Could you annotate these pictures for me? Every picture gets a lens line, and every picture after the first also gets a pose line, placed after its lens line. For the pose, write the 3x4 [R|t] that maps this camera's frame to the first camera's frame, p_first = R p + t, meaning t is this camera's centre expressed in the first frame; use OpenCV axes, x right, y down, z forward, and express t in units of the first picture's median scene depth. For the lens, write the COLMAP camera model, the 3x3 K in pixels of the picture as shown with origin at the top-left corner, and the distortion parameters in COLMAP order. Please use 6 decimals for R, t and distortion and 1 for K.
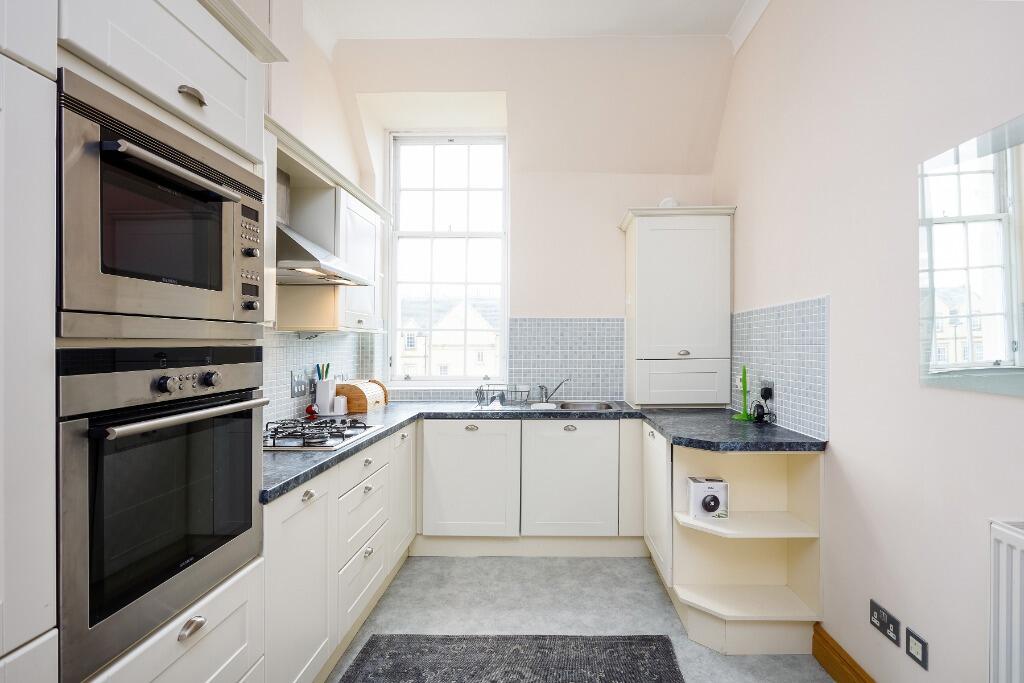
lens RADIAL K [[492.6, 0, 543.7], [0, 492.6, 340.2], [0, 0, 1]] dist [0.006336, 0.003235]
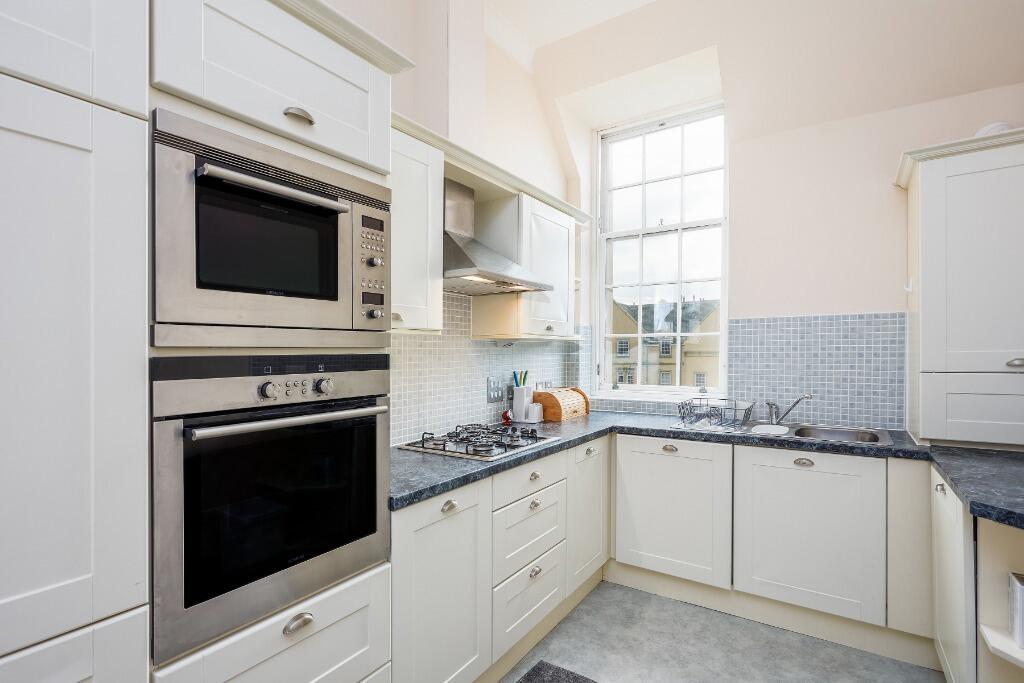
lens RADIAL K [[492.6, 0, 511.1], [0, 492.6, 348.0], [0, 0, 1]] dist [0.006336, 0.003235]
pose [[0.843583, -0.007954, -0.536940, 0.105544], [0.008621, 0.999962, -0.001268, 0.002025], [0.536930, -0.003559, 0.843619, 0.163520]]
